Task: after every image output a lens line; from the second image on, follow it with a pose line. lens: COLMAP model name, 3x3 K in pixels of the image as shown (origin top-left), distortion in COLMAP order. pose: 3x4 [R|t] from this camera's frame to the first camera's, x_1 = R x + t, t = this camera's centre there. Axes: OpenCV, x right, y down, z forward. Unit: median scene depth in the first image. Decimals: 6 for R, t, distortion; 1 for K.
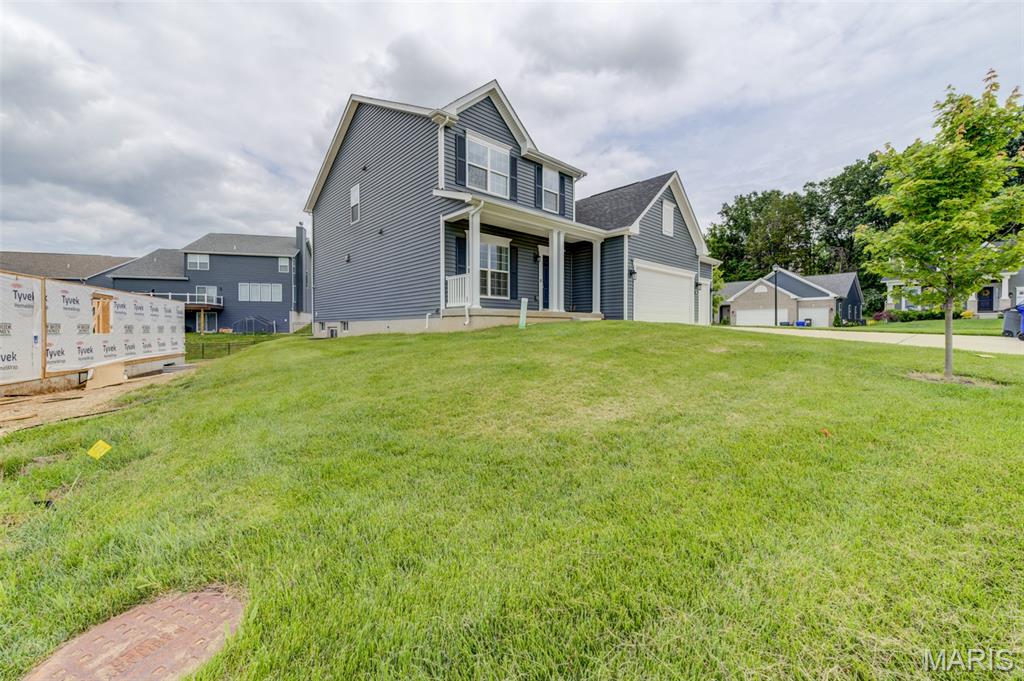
lens RADIAL K [[406.1, 0, 510.5], [0, 406.1, 334.5], [0, 0, 1]] dist [0.001228, -0.000333]
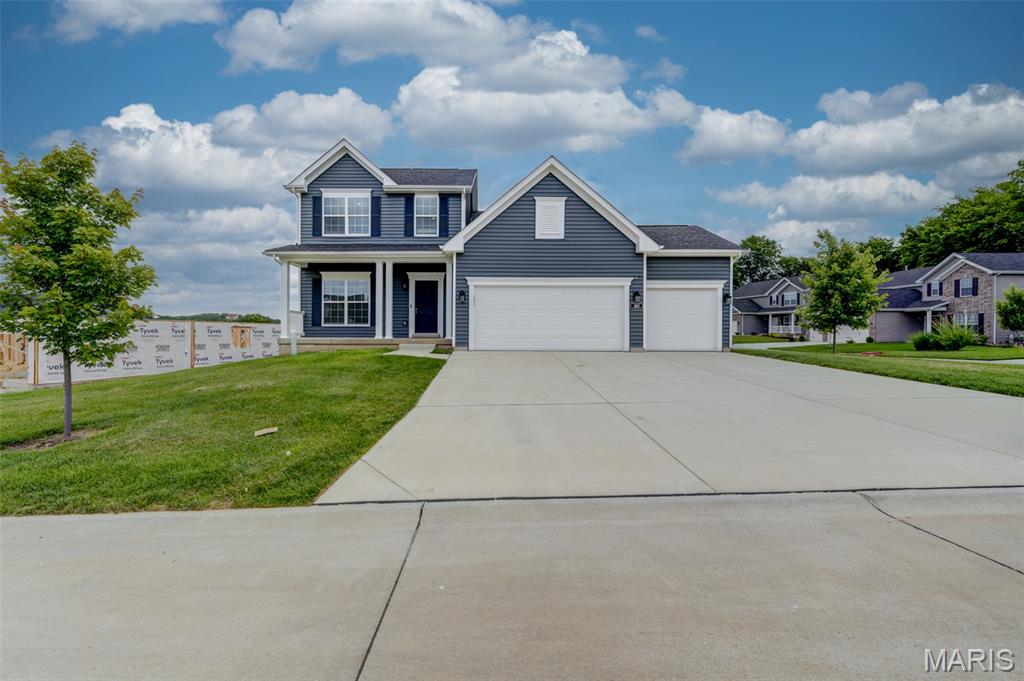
lens RADIAL K [[406.1, 0, 507.9], [0, 406.1, 336.8], [0, 0, 1]] dist [0.001228, -0.000333]
pose [[0.747110, 0.006235, -0.664671, 1.025279], [-0.011693, 0.999925, -0.003764, -0.058261], [0.664598, 0.010584, 0.747126, 0.423563]]
